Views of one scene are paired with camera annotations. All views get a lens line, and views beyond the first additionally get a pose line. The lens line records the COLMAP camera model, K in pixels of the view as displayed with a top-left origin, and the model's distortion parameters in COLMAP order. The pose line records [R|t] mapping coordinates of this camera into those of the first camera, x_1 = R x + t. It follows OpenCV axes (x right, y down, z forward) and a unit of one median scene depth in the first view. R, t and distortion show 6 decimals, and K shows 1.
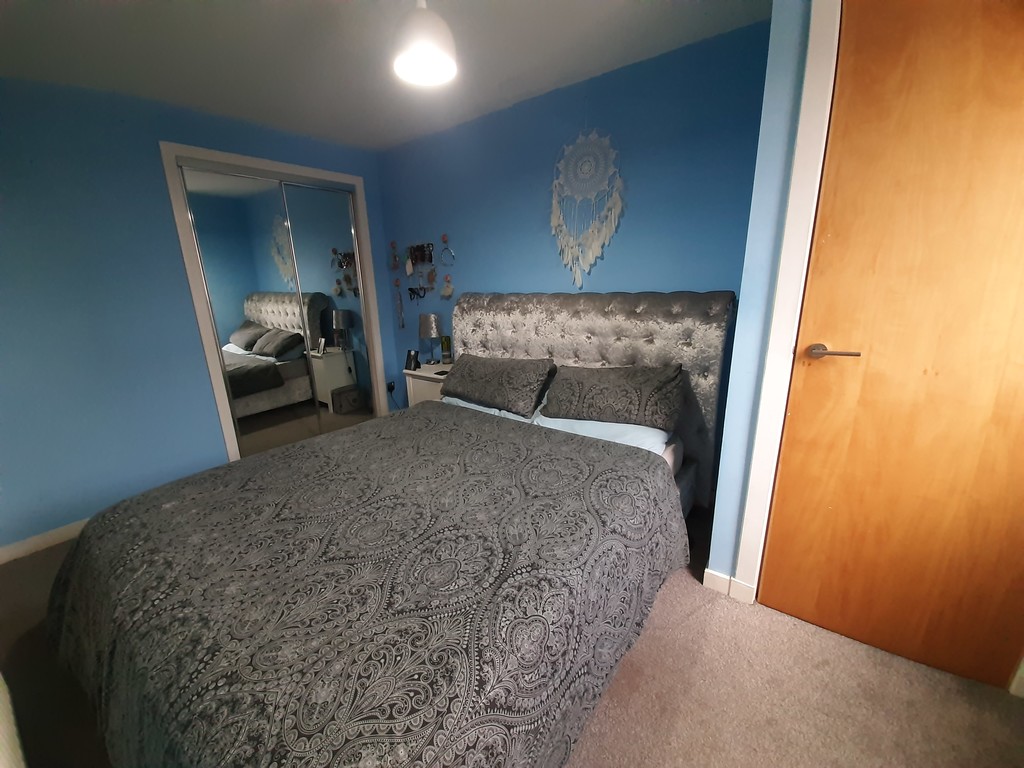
lens RADIAL K [[407.5, 0, 512.0], [0, 407.5, 384.0], [0, 0, 1]] dist [0.001535, 0.000324]
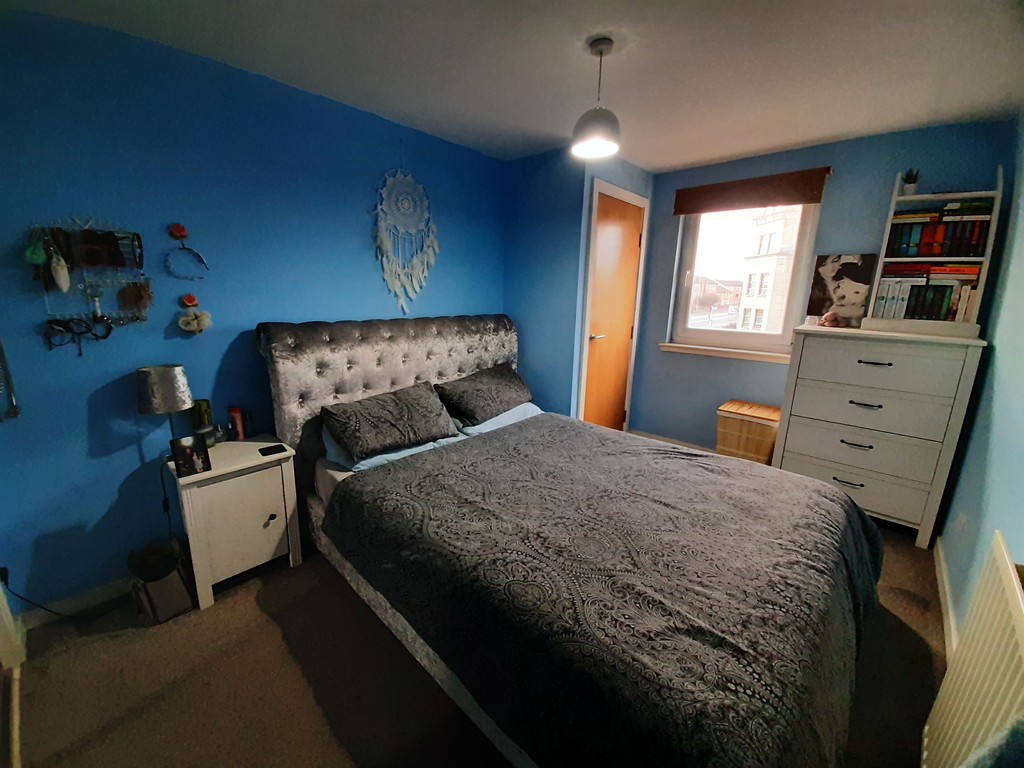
lens RADIAL K [[381.7, 0, 512.0], [0, 381.7, 384.0], [0, 0, 1]] dist [-0.001122, -0.000123]
pose [[0.116094, -0.188857, 0.975118, -0.901685], [0.238311, 0.958375, 0.157242, -0.171170], [-0.964225, 0.214127, 0.156268, 0.699141]]
